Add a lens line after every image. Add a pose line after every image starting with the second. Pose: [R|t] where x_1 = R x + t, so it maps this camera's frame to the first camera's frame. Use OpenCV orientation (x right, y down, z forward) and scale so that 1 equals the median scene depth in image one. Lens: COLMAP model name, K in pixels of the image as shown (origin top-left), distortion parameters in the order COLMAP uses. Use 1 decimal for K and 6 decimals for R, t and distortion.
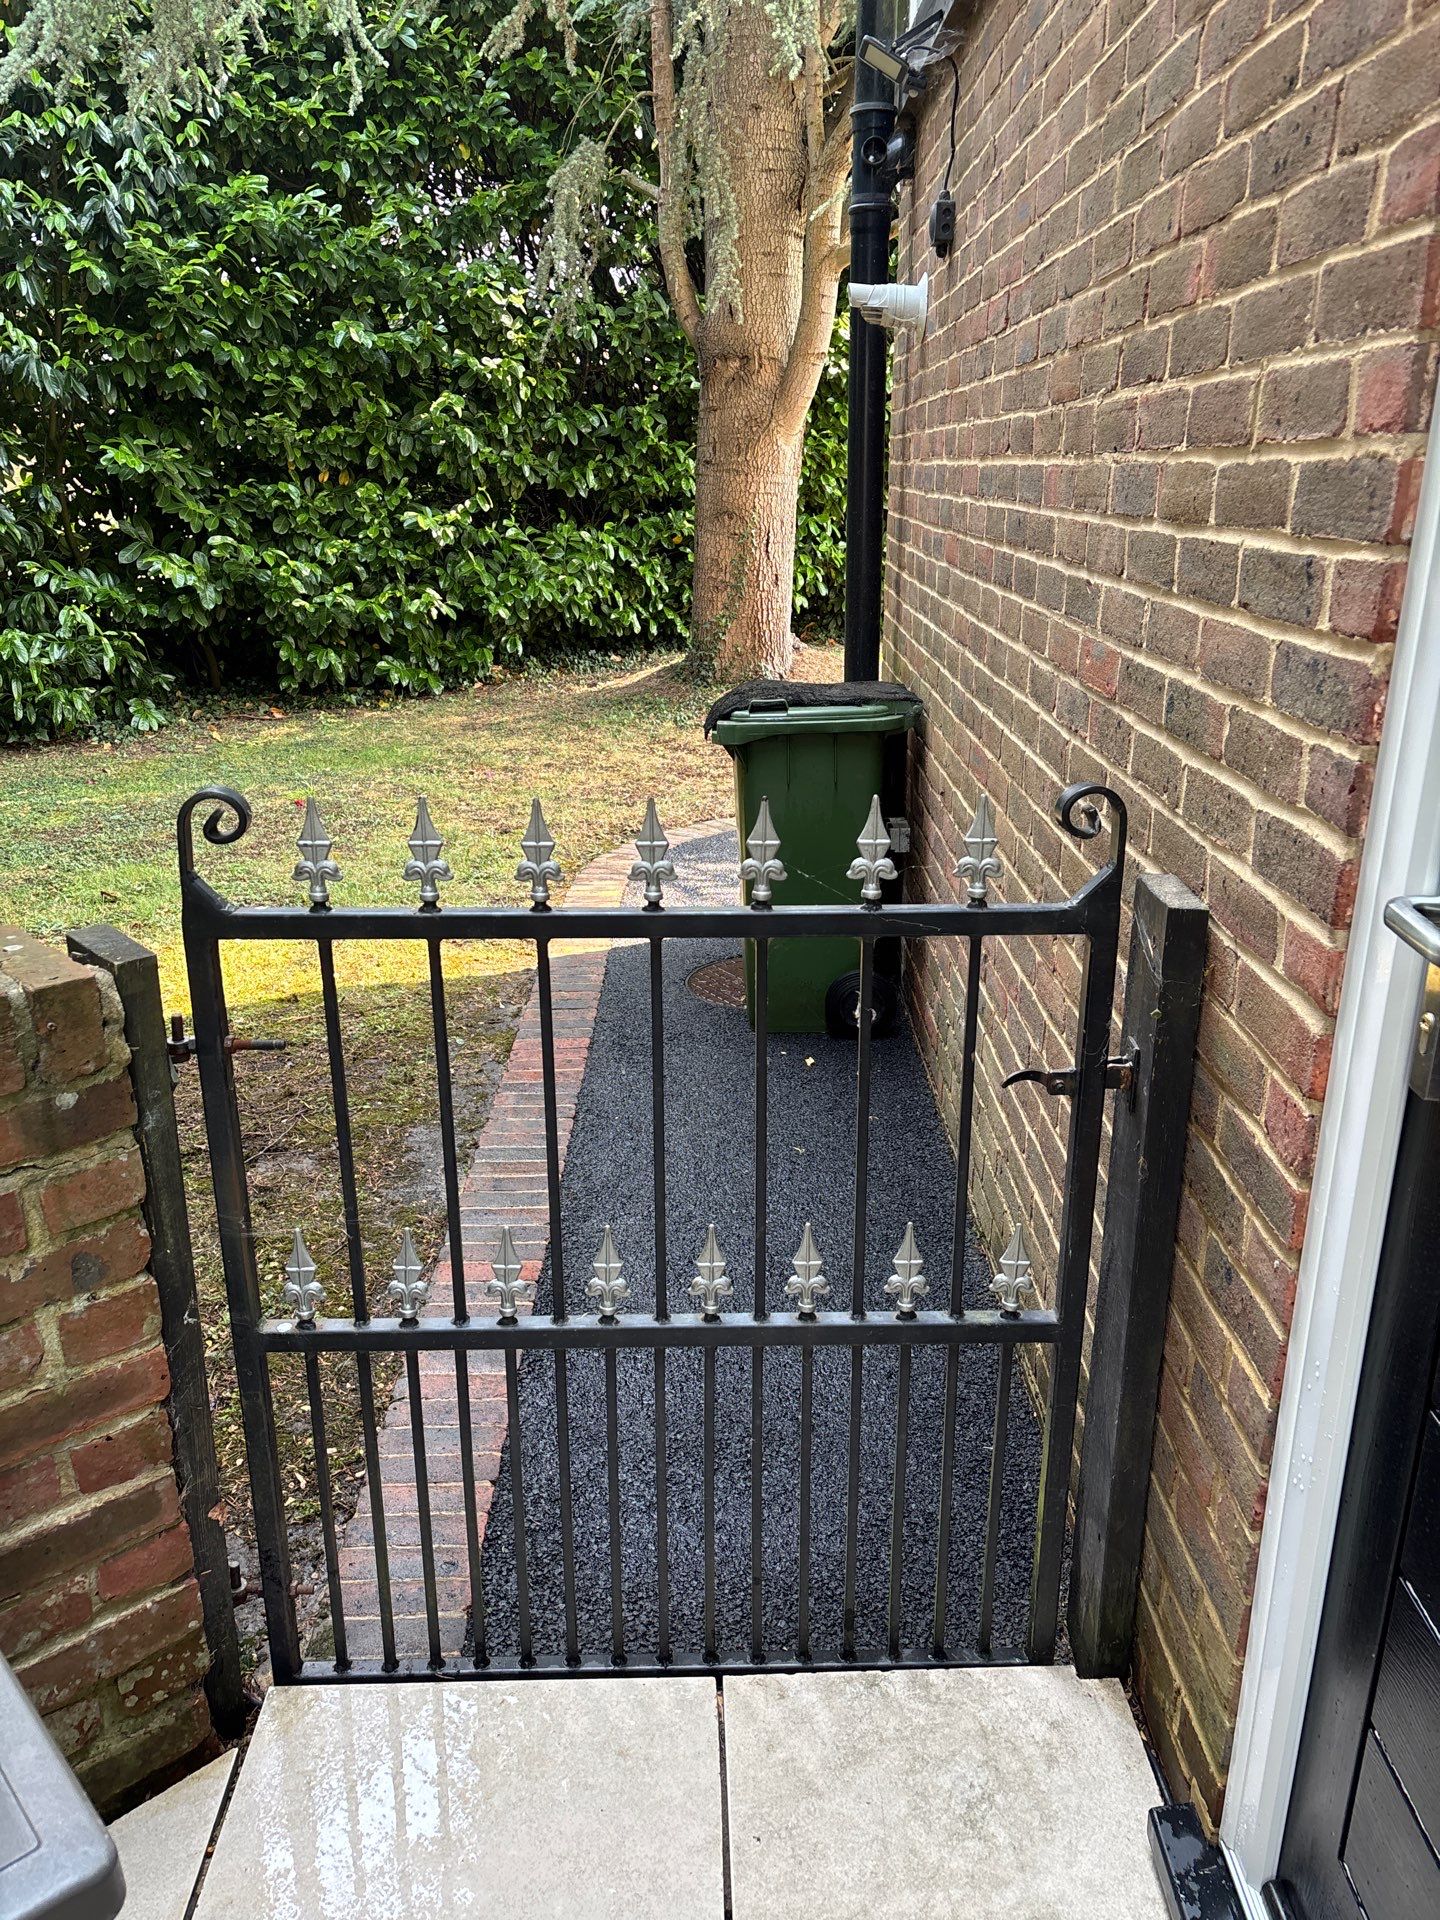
lens RADIAL K [[1438.3, 0, 720.0], [0, 1438.3, 960.0], [0, 0, 1]] dist [0.066262, -0.063534]
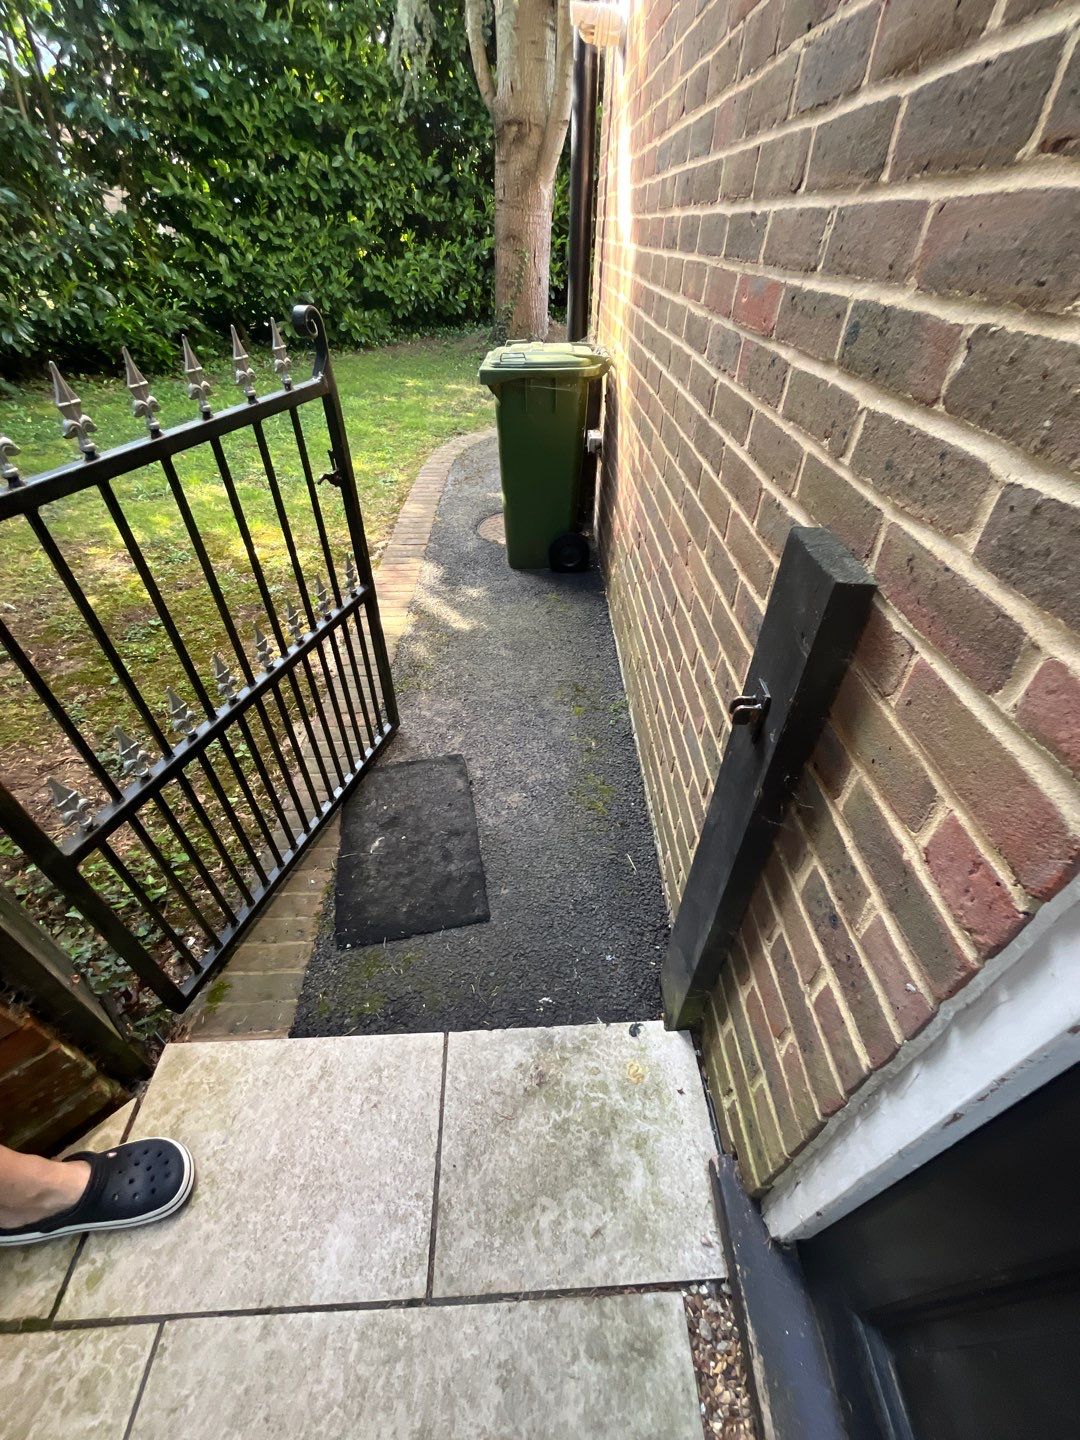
lens RADIAL K [[585.9, 0, 536.5], [0, 585.9, 719.4], [0, 0, 1]] dist [-0.001293, -0.000615]
pose [[0.999851, -0.007534, 0.015534, 0.079579], [0.001353, 0.931195, 0.364519, -0.065404], [-0.017211, -0.364443, 0.931066, 0.444247]]
